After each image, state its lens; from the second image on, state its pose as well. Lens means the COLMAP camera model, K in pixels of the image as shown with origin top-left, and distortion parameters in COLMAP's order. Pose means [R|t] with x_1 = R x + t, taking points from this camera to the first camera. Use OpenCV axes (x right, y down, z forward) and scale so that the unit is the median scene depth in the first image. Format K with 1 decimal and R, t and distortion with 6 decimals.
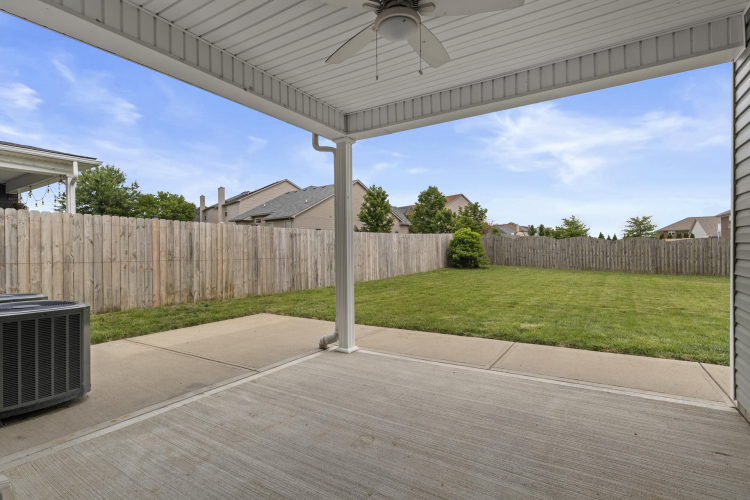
lens RADIAL K [[378.5, 0, 375.0], [0, 378.5, 250.0], [0, 0, 1]] dist [0.000362, 0.000204]
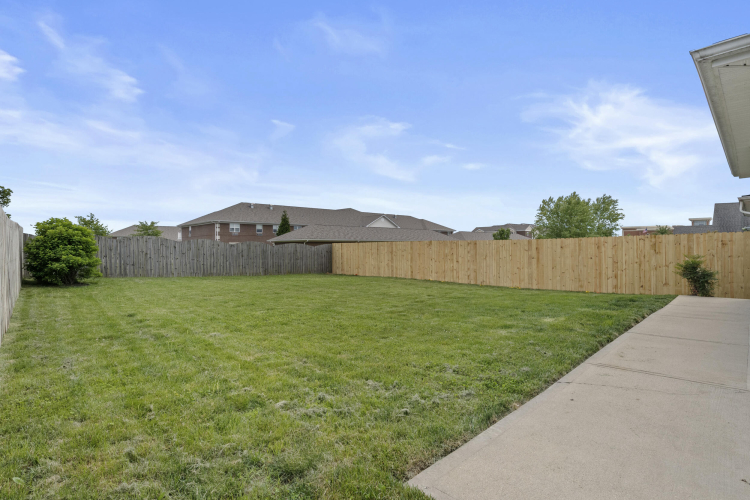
lens RADIAL K [[378.5, 0, 375.0], [0, 378.5, 250.0], [0, 0, 1]] dist [0.000362, 0.000204]
pose [[0.256723, 0.004919, 0.966473, -0.165535], [0.010864, 0.999909, -0.007975, 0.001855], [-0.966424, 0.012548, 0.256646, 0.279678]]
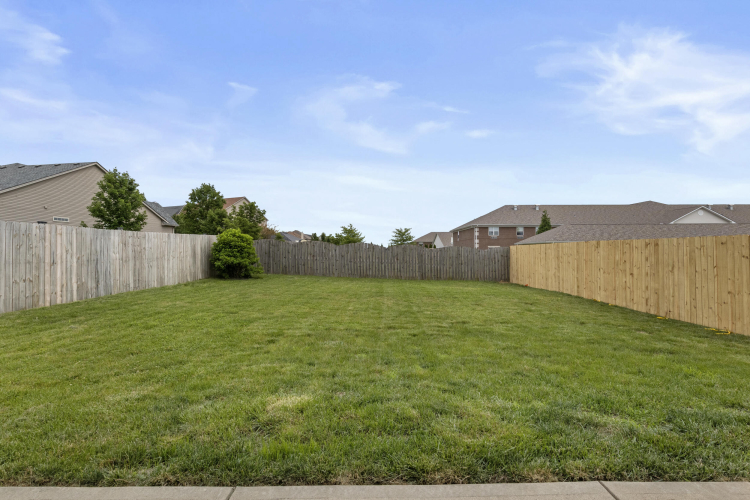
lens RADIAL K [[378.5, 0, 375.0], [0, 378.5, 250.0], [0, 0, 1]] dist [0.000362, 0.000204]
pose [[0.852903, 0.014447, 0.521869, 0.057241], [-0.004300, 0.999778, -0.020650, 0.002030], [-0.522051, 0.015368, 0.852776, 0.118107]]
